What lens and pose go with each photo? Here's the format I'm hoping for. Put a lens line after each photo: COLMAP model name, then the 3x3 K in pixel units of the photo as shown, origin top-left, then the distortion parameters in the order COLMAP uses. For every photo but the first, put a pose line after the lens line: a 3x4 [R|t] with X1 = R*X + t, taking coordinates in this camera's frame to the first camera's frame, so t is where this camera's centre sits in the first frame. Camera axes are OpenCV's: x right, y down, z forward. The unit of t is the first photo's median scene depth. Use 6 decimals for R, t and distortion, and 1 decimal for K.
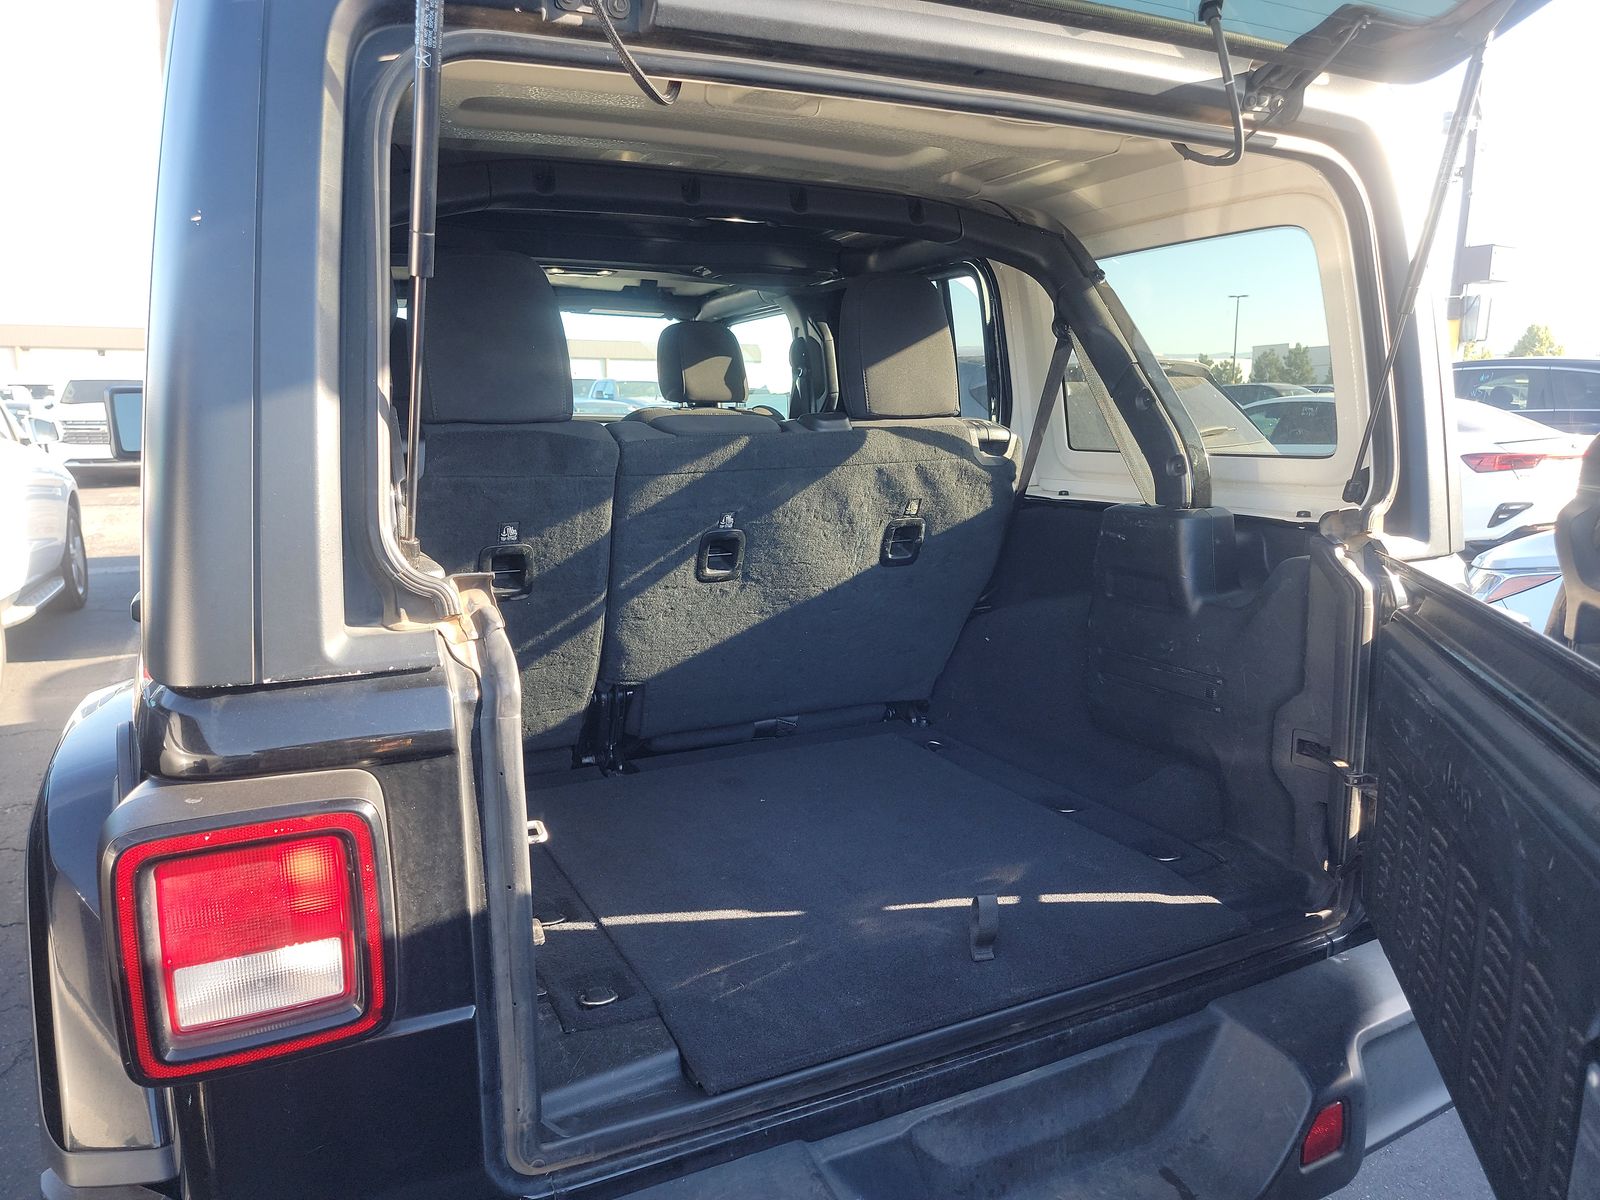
lens RADIAL K [[1094.7, 0, 808.5], [0, 1094.7, 613.4], [0, 0, 1]] dist [0.062378, -0.052950]
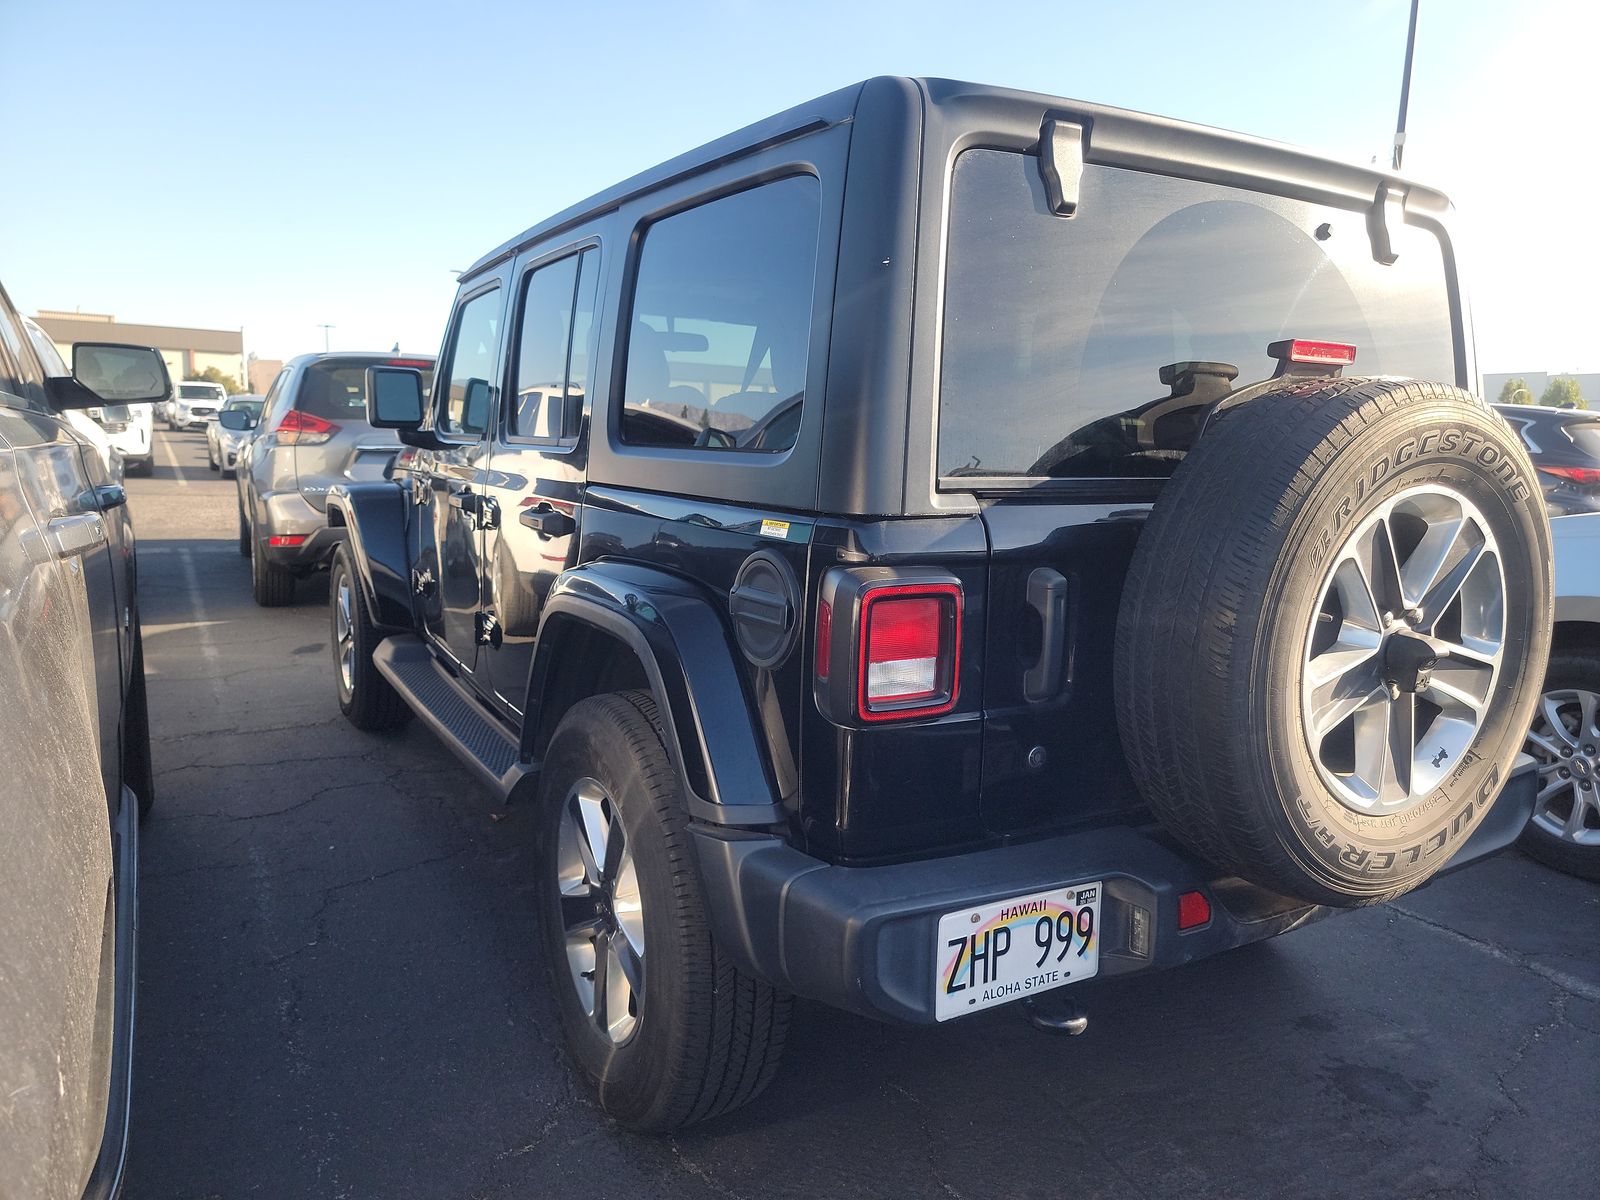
lens RADIAL K [[1092.8, 0, 804.1], [0, 1092.8, 593.8], [0, 0, 1]] dist [0.068688, -0.049822]
pose [[0.997490, 0.028888, 0.064646, -0.100648], [-0.026479, 0.998934, -0.037822, 0.034892], [-0.065670, 0.036015, 0.997191, -0.104569]]
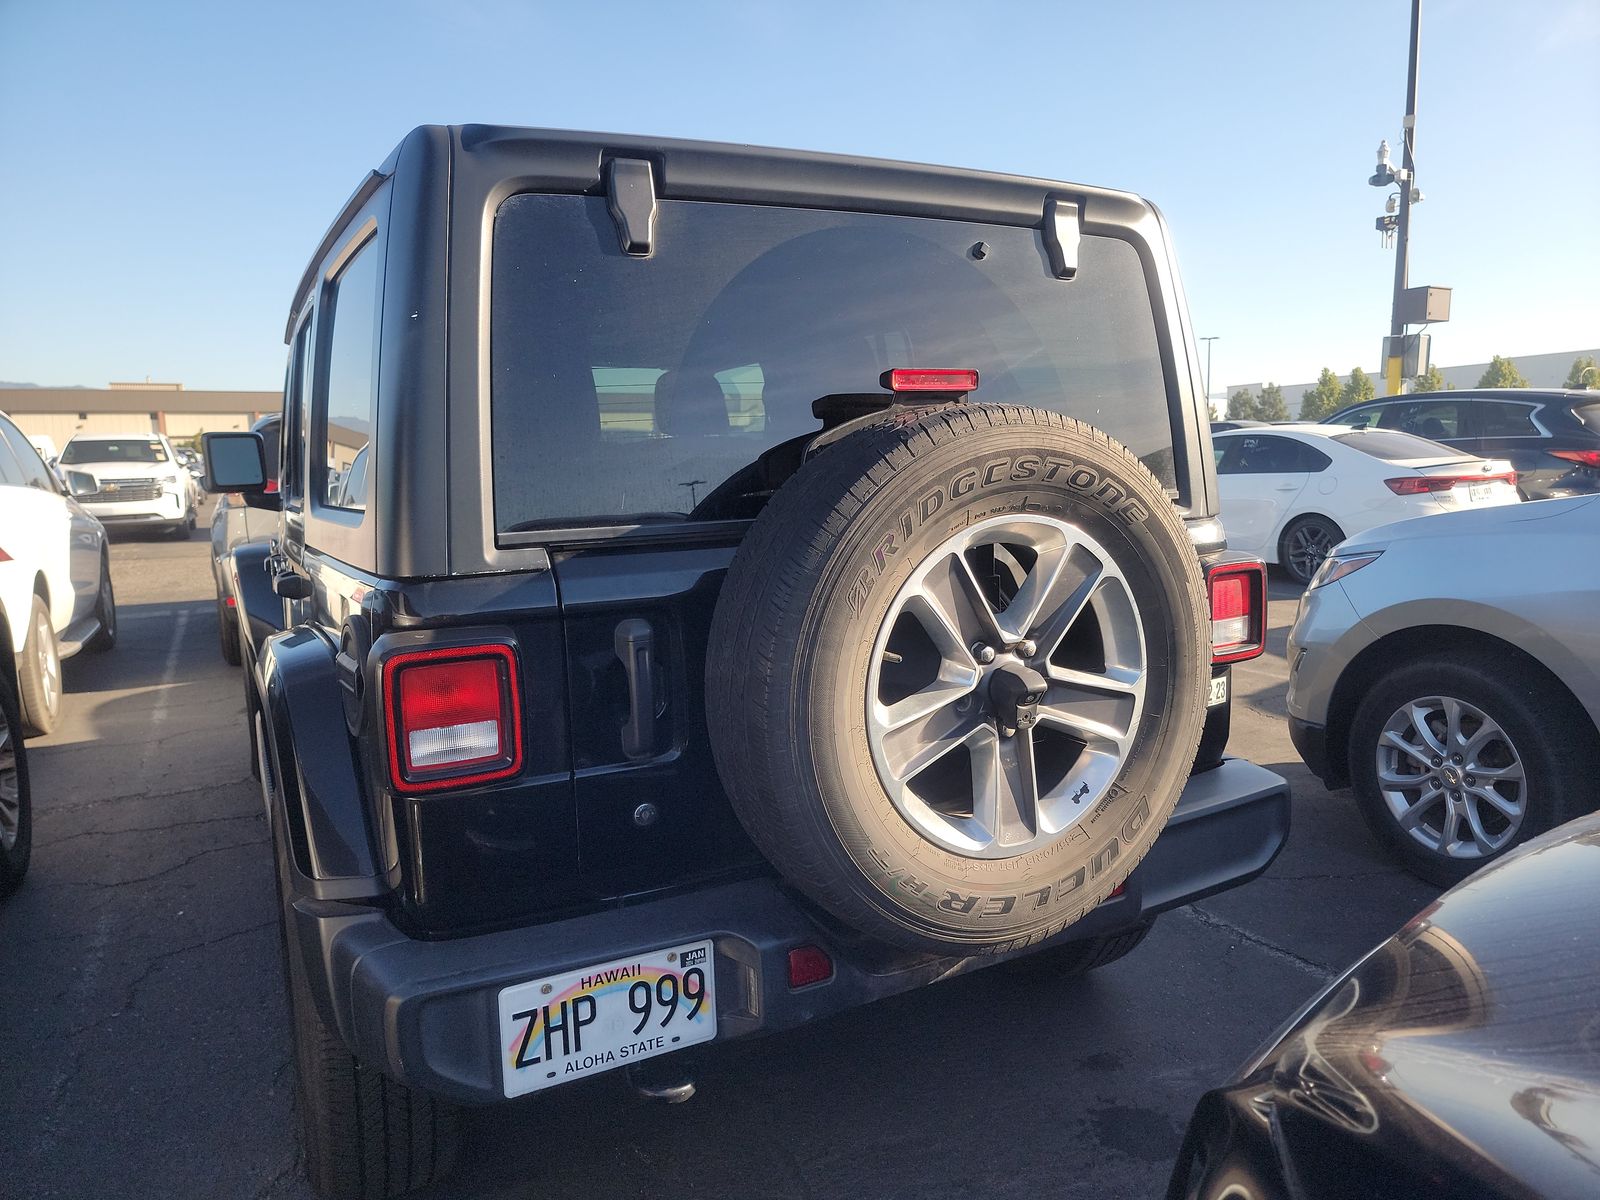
lens RADIAL K [[1094.7, 0, 808.5], [0, 1094.7, 613.4], [0, 0, 1]] dist [0.062378, -0.052950]
pose [[0.999676, -0.022627, 0.011638, 0.007729], [0.023095, 0.998860, -0.041768, 0.027627], [-0.010680, 0.042024, 0.999060, -0.101179]]
